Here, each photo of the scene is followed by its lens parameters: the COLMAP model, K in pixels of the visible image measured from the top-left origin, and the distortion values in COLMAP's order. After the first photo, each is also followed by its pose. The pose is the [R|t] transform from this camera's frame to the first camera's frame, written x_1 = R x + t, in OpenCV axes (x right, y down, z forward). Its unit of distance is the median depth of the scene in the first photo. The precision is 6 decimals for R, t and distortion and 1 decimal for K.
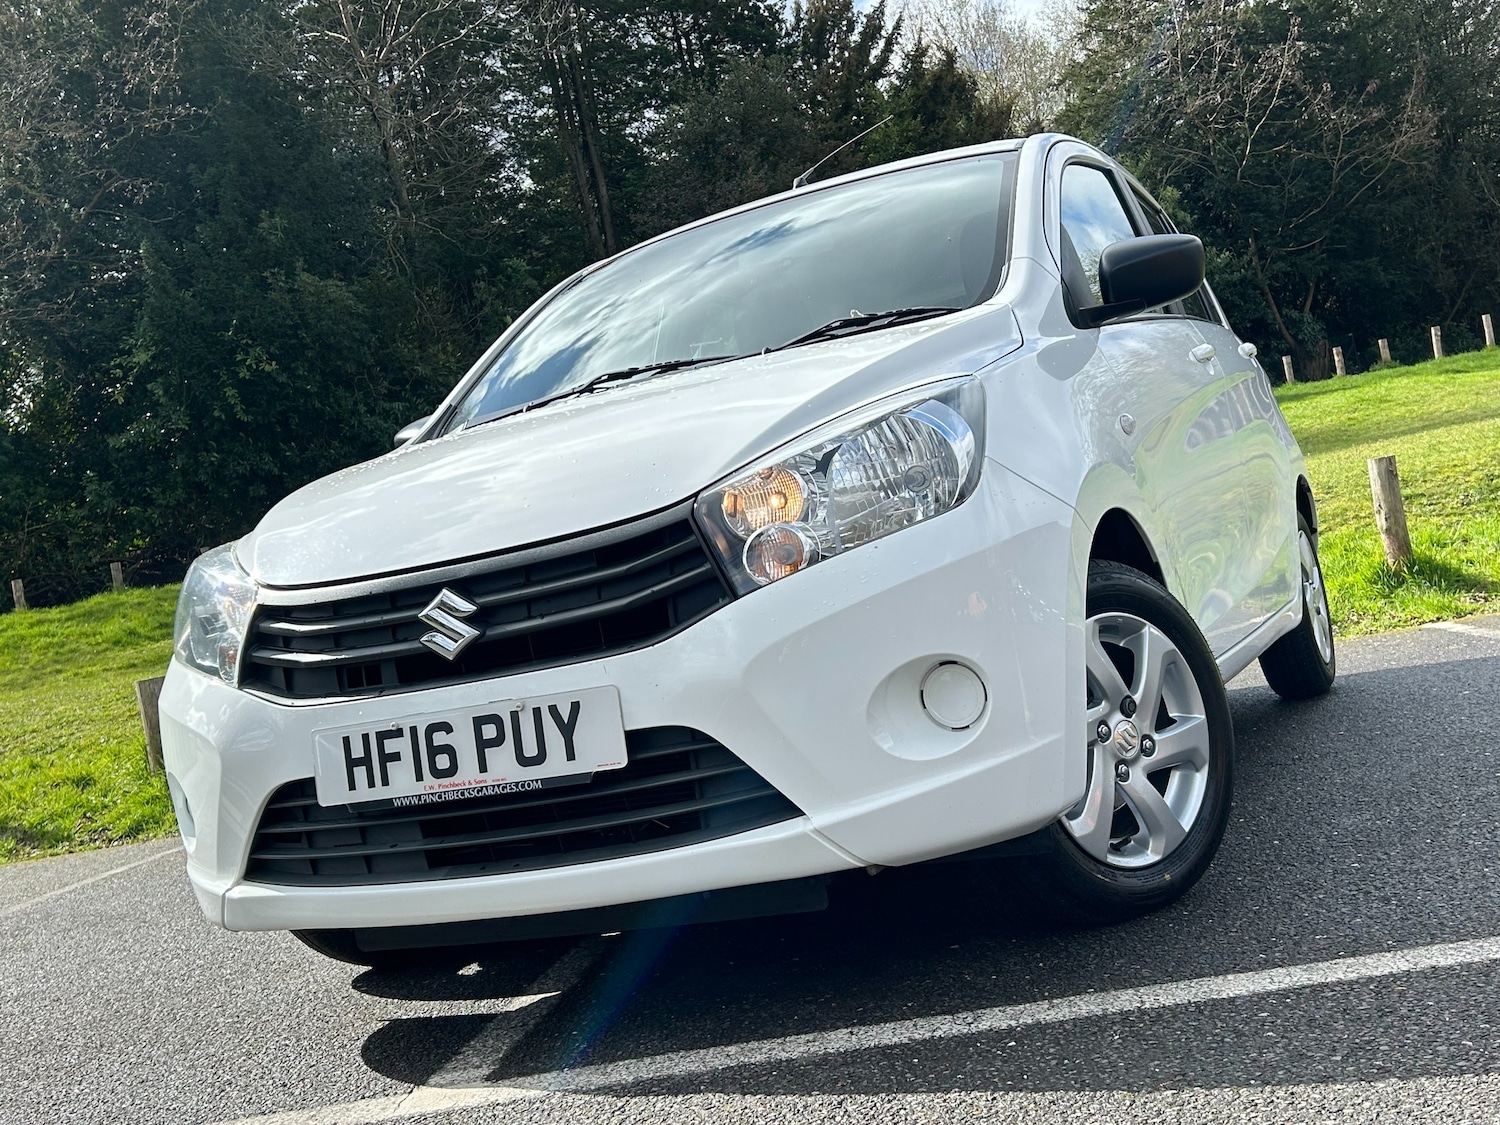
lens RADIAL K [[1674.5, 0, 739.2], [0, 1674.5, 560.2], [0, 0, 1]] dist [0.132678, -0.317771]
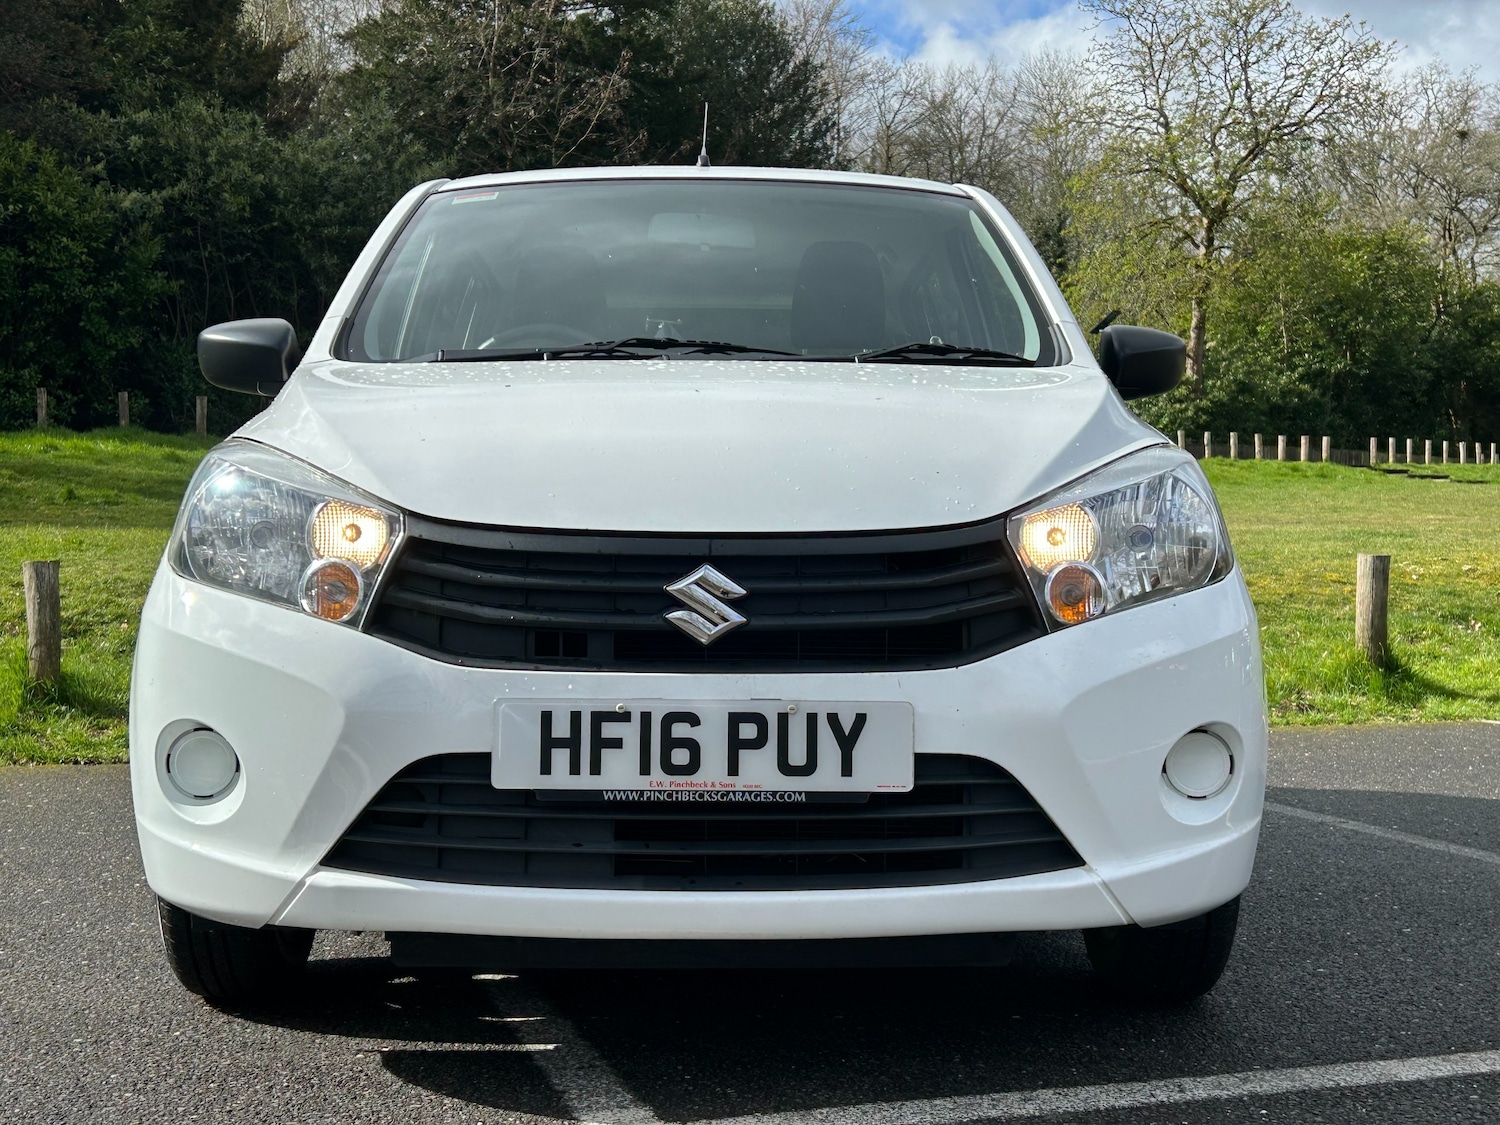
lens RADIAL K [[1973.2, 0, 750.0], [0, 1973.2, 562.5], [0, 0, 1]] dist [0.138553, -0.339167]
pose [[0.874297, 0.180192, 0.450706, -0.624201], [-0.172072, 0.983296, -0.059329, 0.074236], [-0.453868, -0.025683, 0.890699, 0.064394]]
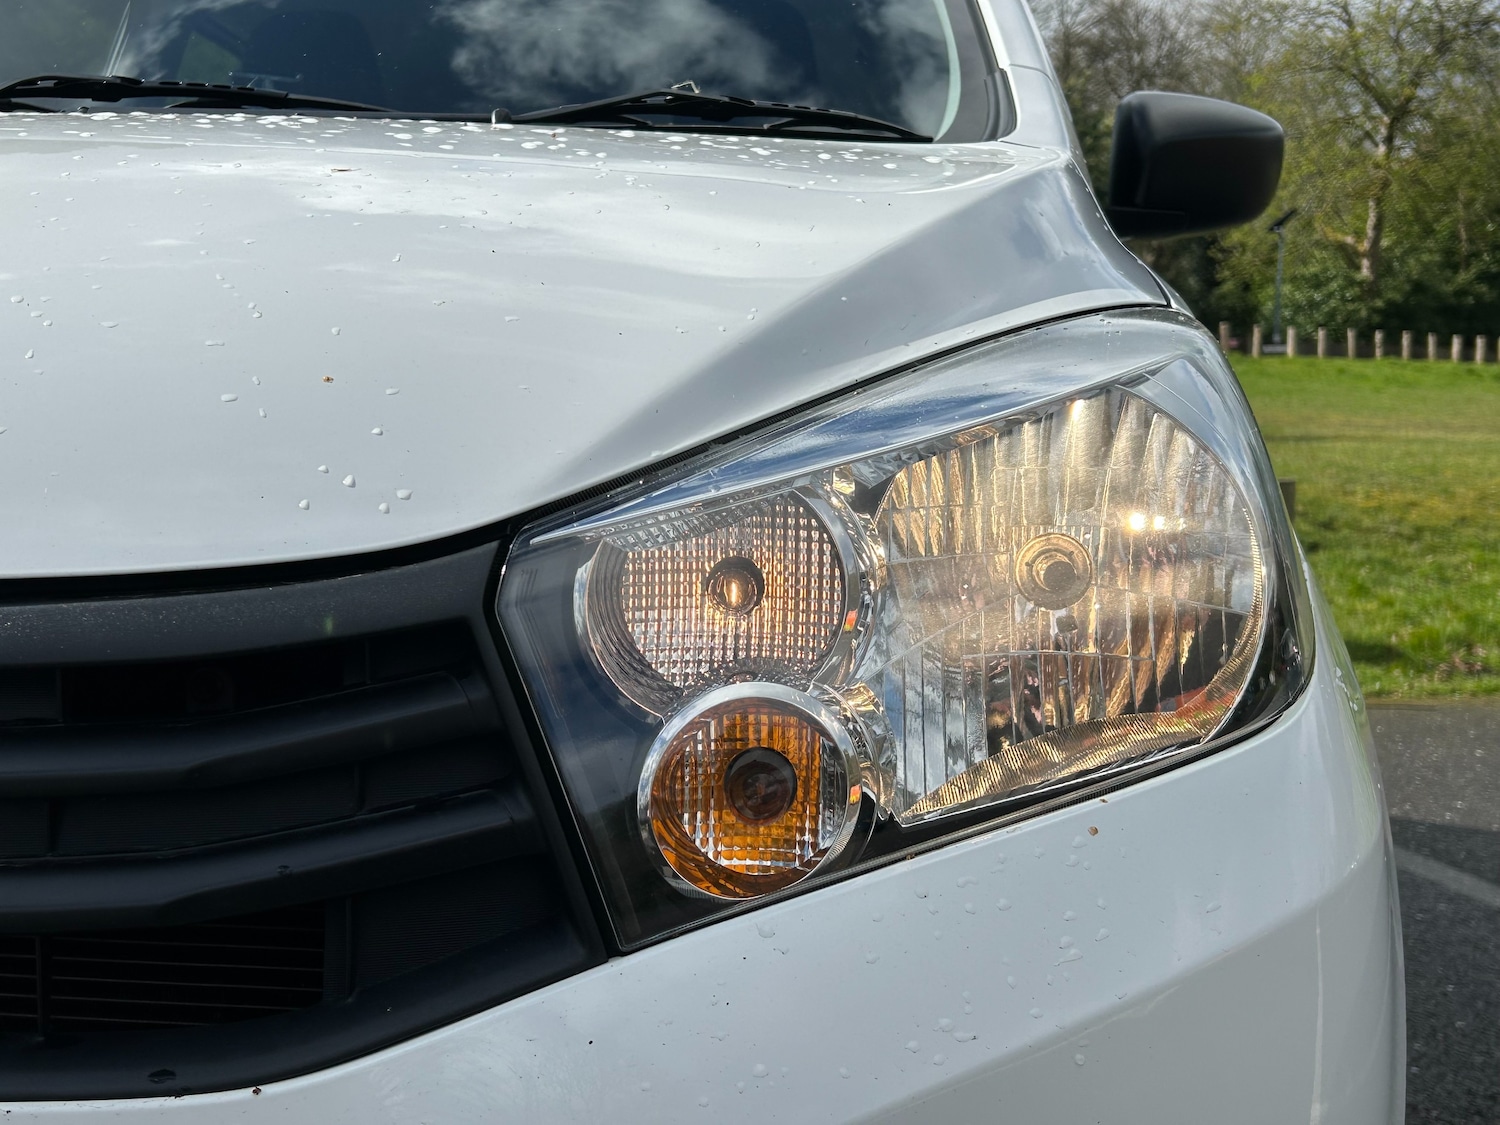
lens RADIAL K [[1836.8, 0, 750.0], [0, 1836.8, 562.5], [0, 0, 1]] dist [0.118056, -0.209365]
pose [[0.911639, 0.172457, 0.373059, -0.108366], [-0.192626, 0.981122, 0.017168, -0.042995], [-0.363056, -0.087512, 0.927649, 0.658693]]
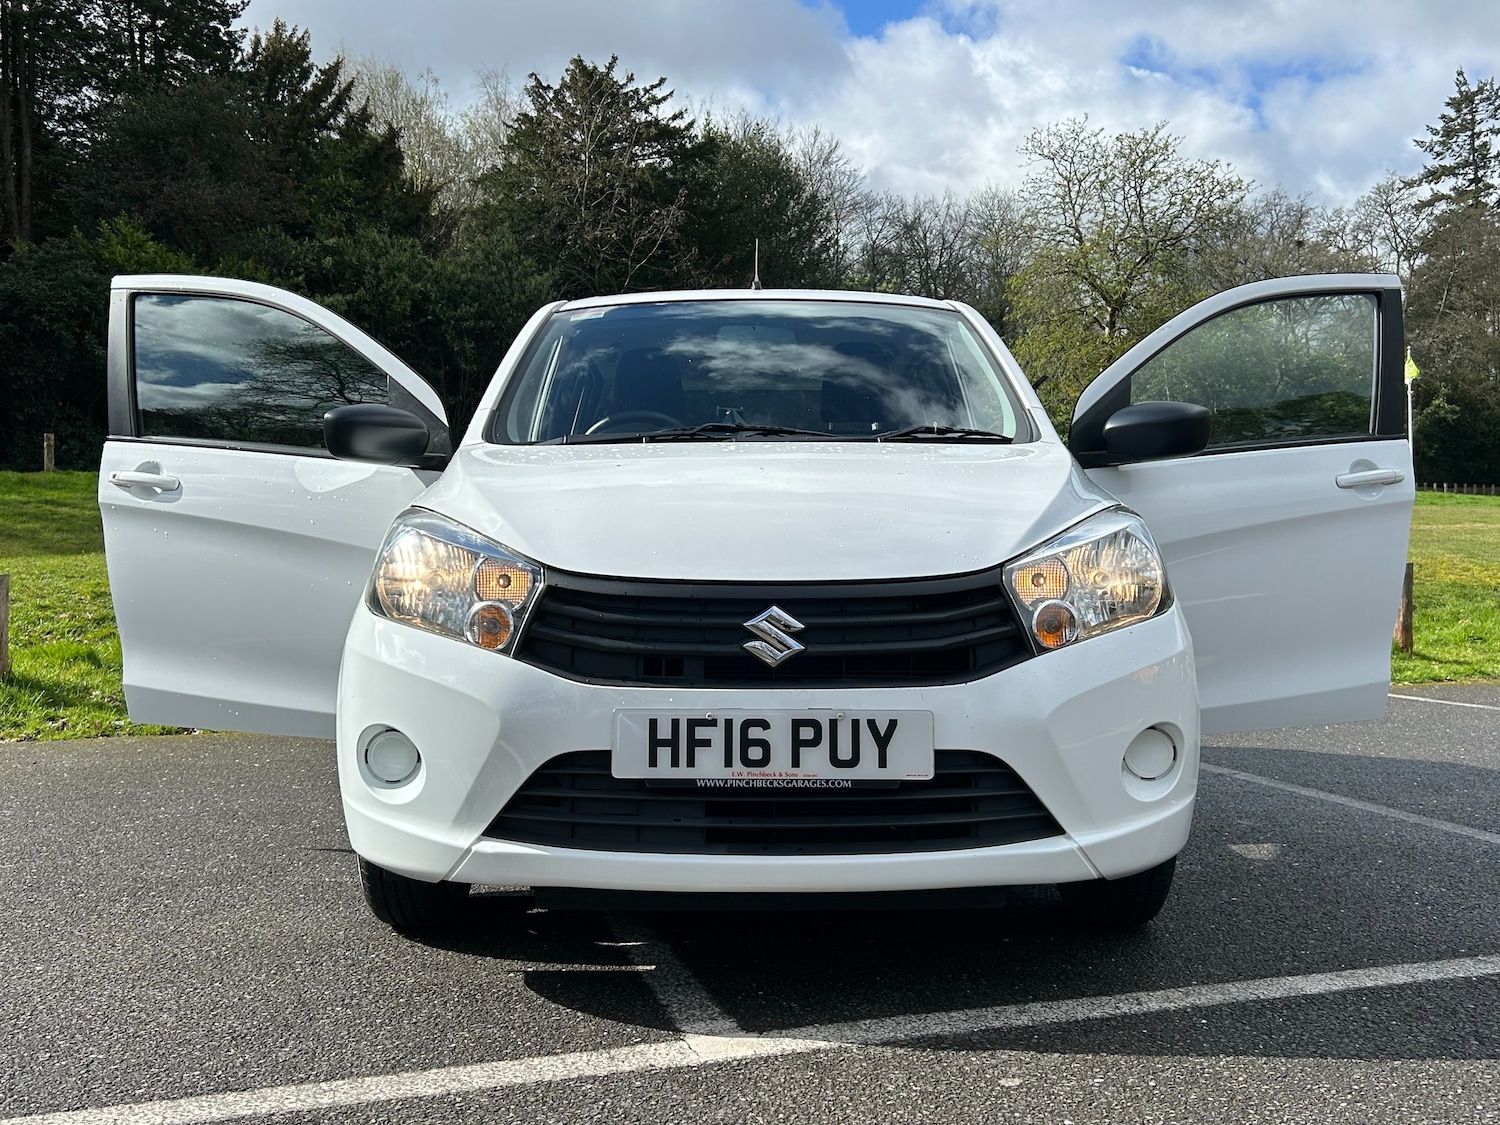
lens RADIAL K [[1445.8, 0, 749.9], [0, 1445.8, 566.8], [0, 0, 1]] dist [0.102611, -0.181504]
pose [[0.883113, 0.172342, 0.436360, -0.629832], [-0.165905, 0.984708, -0.053152, 0.046945], [-0.438848, -0.025455, 0.898201, 0.112826]]
